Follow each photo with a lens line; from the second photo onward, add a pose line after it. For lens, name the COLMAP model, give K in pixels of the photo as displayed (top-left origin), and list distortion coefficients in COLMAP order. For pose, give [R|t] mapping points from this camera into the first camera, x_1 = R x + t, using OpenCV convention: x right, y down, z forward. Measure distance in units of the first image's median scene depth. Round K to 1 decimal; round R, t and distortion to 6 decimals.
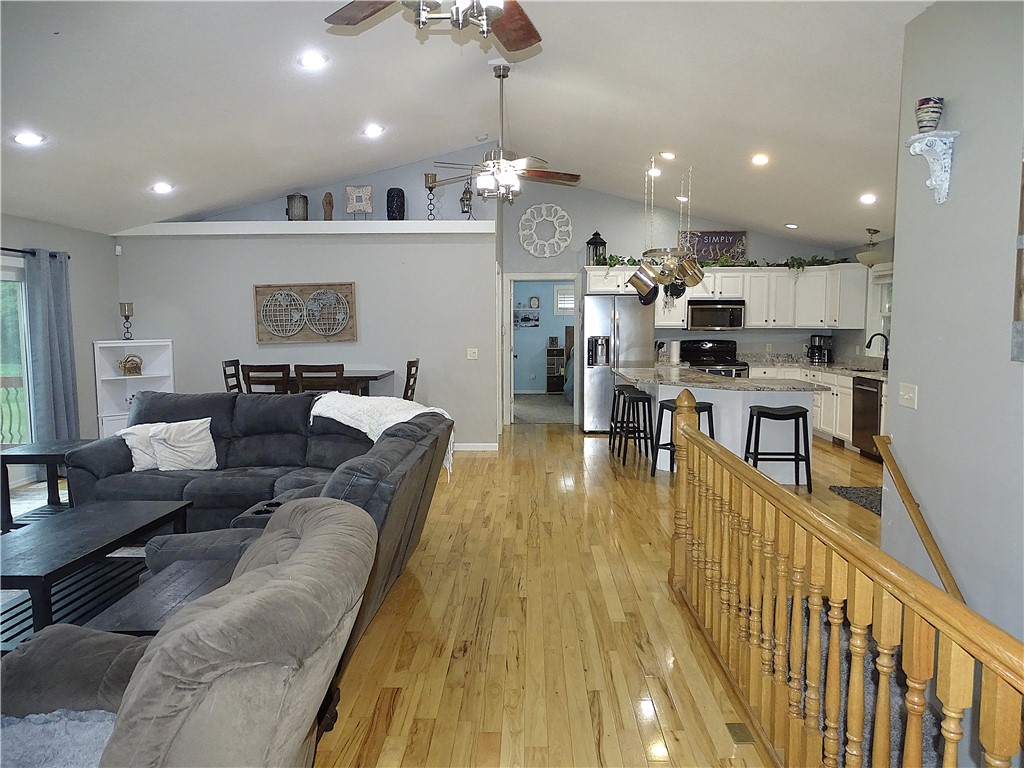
lens RADIAL K [[700.7, 0, 512.0], [0, 700.7, 384.0], [0, 0, 1]] dist [-0.046497, 0.001137]
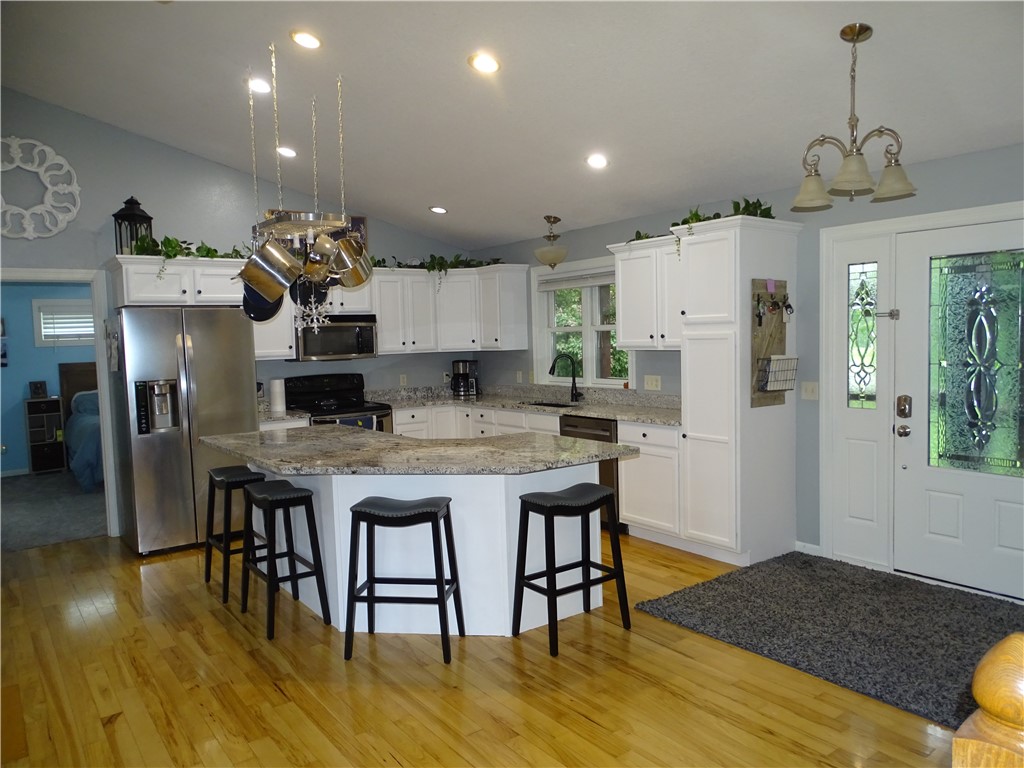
lens RADIAL K [[722.2, 0, 512.0], [0, 722.2, 384.0], [0, 0, 1]] dist [-0.010511, 0.003411]
pose [[0.783081, -0.062978, 0.618723, -0.009457], [0.087614, 0.996109, -0.009498, -0.033689], [-0.615718, 0.061647, 0.785552, 0.363413]]
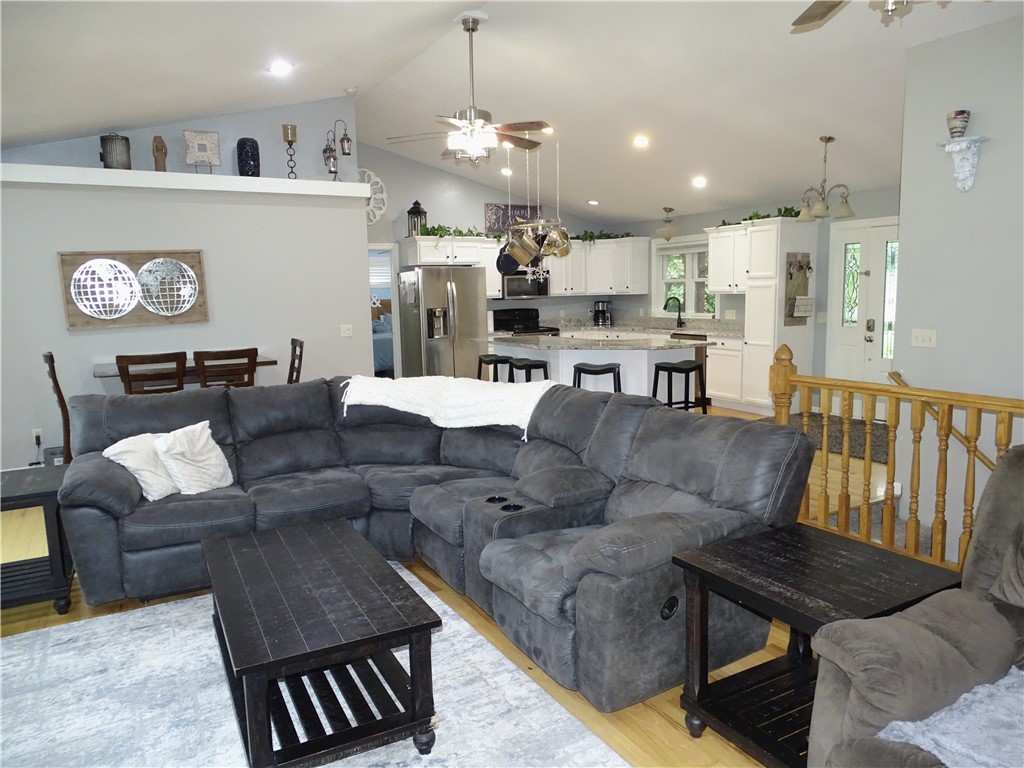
lens RADIAL K [[714.8, 0, 510.4], [0, 714.8, 379.2], [0, 0, 1]] dist [-0.007635, -0.003347]
pose [[0.858163, -0.081790, 0.506821, -0.298875], [0.069891, 0.996649, 0.042497, -0.004061], [-0.508598, -0.001047, 0.861003, 0.080913]]
